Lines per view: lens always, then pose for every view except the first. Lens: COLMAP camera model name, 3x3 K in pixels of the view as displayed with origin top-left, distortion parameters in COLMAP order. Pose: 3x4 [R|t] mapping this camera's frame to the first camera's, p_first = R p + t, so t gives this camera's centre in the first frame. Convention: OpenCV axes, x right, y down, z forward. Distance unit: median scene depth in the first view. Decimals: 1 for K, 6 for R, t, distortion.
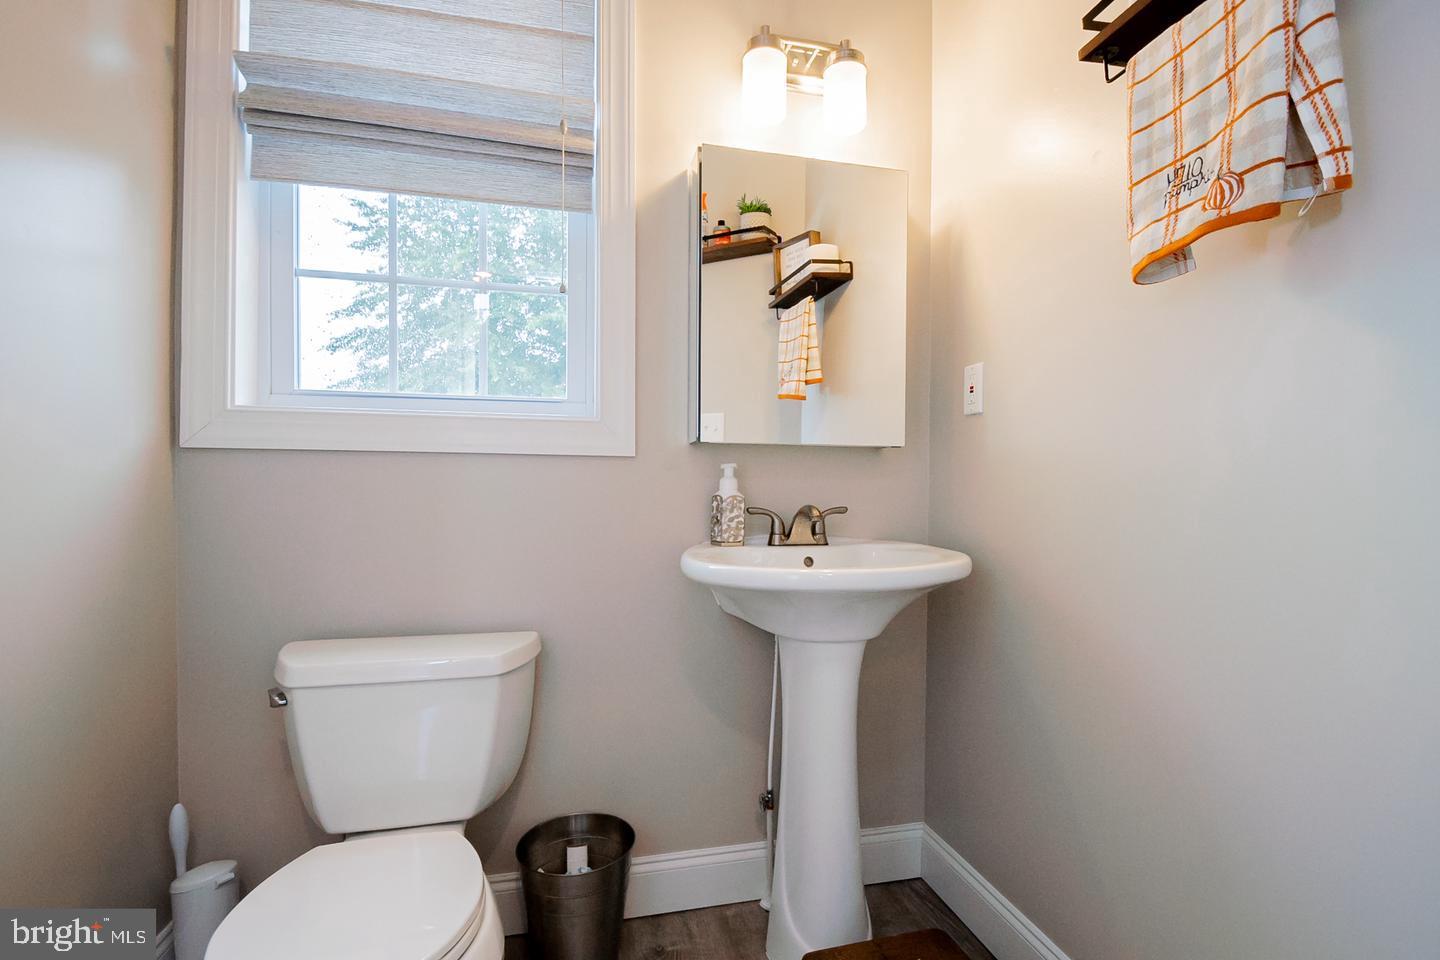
lens RADIAL K [[630.9, 0, 700.9], [0, 630.9, 512.6], [0, 0, 1]] dist [0.006155, -0.013072]
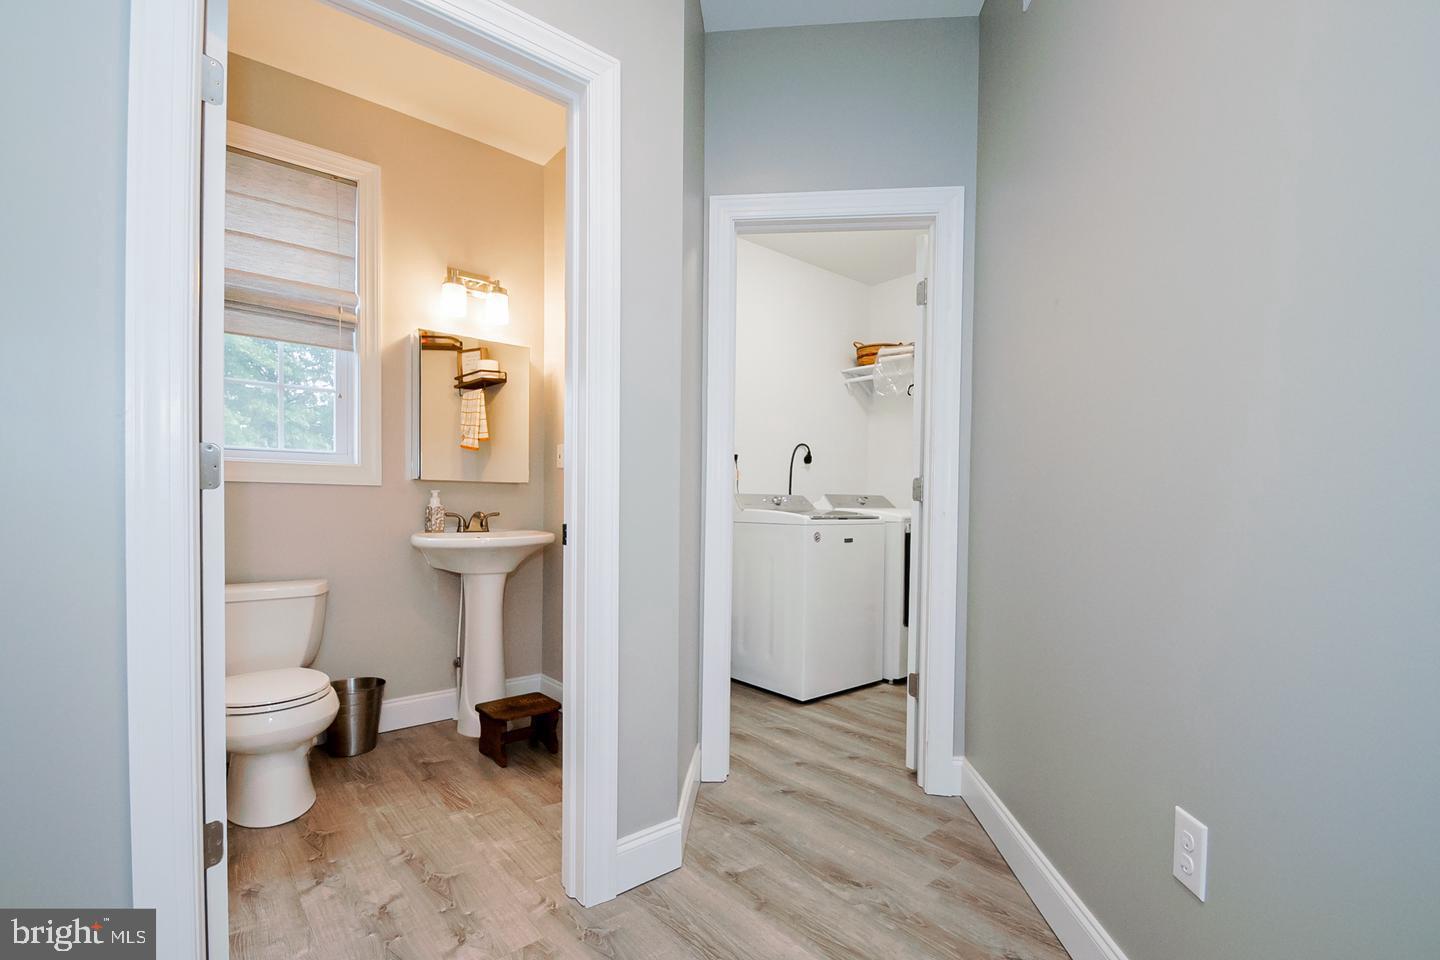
lens RADIAL K [[630.9, 0, 700.9], [0, 630.9, 512.6], [0, 0, 1]] dist [0.006155, -0.013072]
pose [[0.882225, -0.002317, 0.470823, -0.147862], [0.011096, 0.999812, -0.015871, 0.030836], [-0.470698, 0.019226, 0.882085, -1.085390]]
